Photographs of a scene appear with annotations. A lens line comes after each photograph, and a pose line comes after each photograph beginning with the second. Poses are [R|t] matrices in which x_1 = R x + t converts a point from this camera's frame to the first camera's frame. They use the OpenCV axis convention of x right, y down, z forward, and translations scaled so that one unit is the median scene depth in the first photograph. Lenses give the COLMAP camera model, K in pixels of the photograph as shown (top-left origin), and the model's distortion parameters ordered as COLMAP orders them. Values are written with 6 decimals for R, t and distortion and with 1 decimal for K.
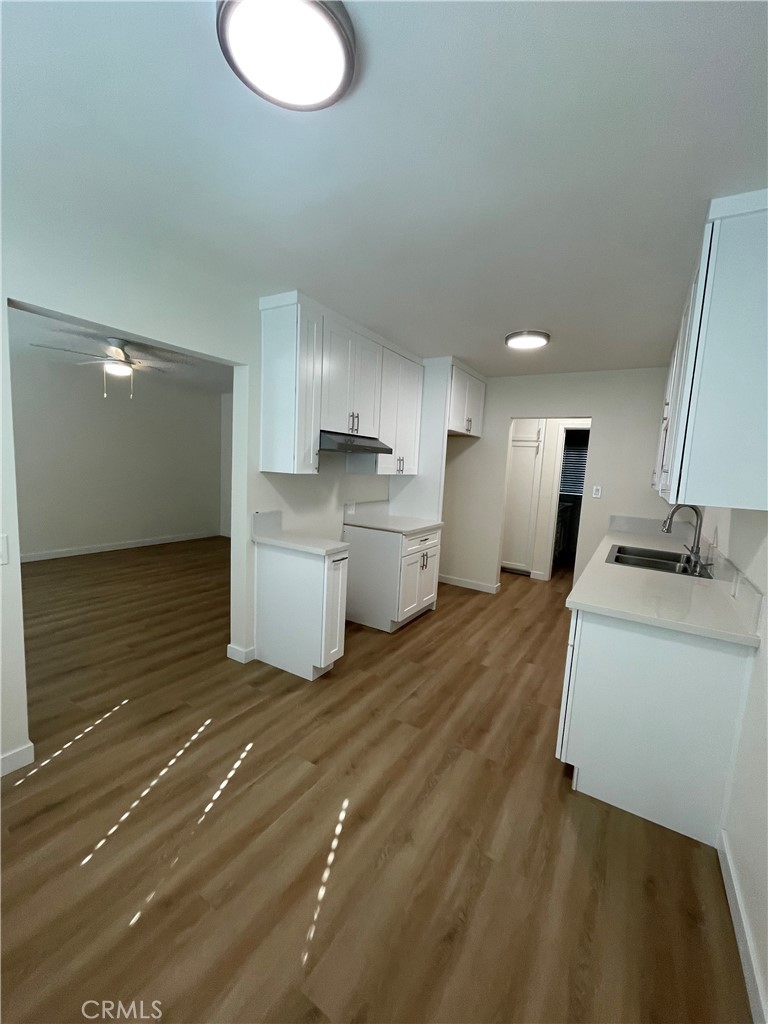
lens RADIAL K [[414.7, 0, 384.6], [0, 414.7, 512.7], [0, 0, 1]] dist [-0.001788, 0.000146]
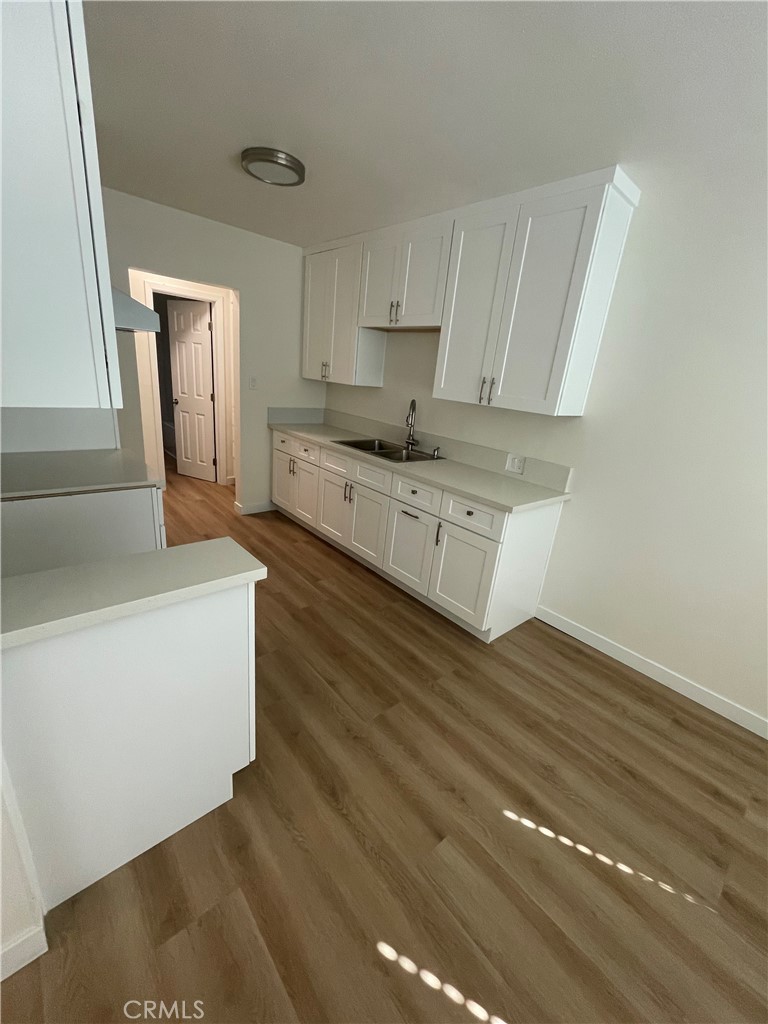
lens RADIAL K [[414.7, 0, 384.6], [0, 414.7, 512.7], [0, 0, 1]] dist [-0.001788, 0.000146]
pose [[0.299150, -0.329362, 0.895561, -0.561411], [0.036191, 0.941782, 0.334271, -0.138631], [-0.953519, -0.067586, 0.293654, 0.796223]]
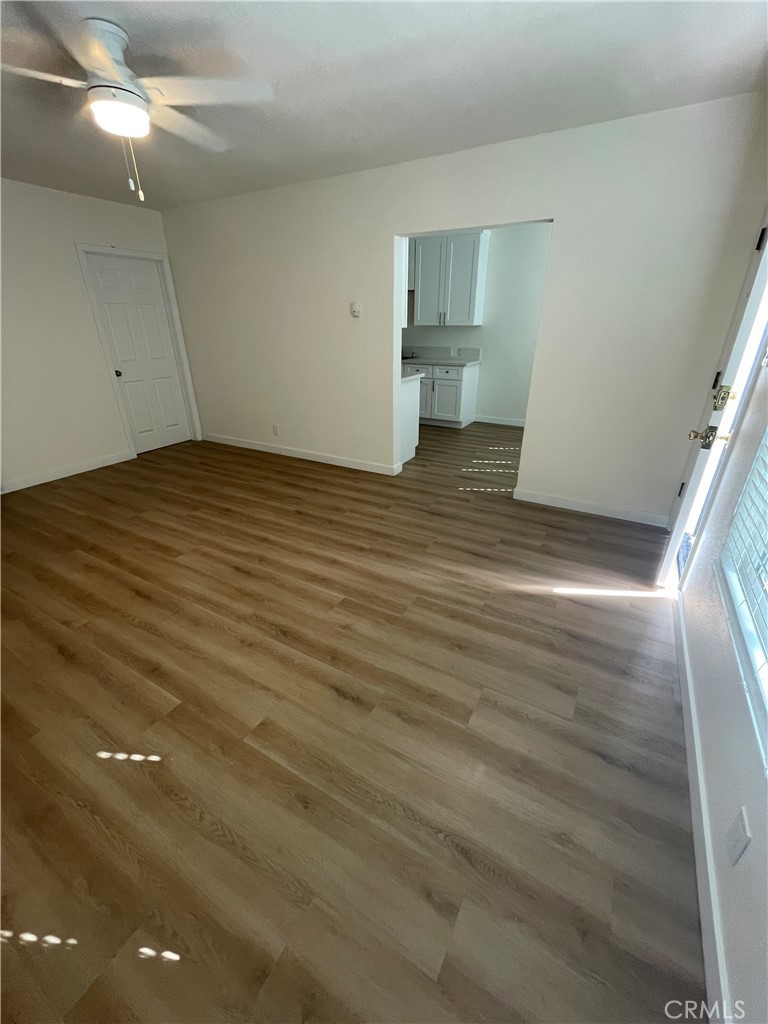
lens RADIAL K [[414.7, 0, 384.6], [0, 414.7, 512.7], [0, 0, 1]] dist [-0.001788, 0.000146]
pose [[-0.034000, -0.467604, 0.883284, -2.135715], [0.118231, 0.875707, 0.468144, -0.252857], [-0.992404, 0.120349, 0.025511, 1.304909]]
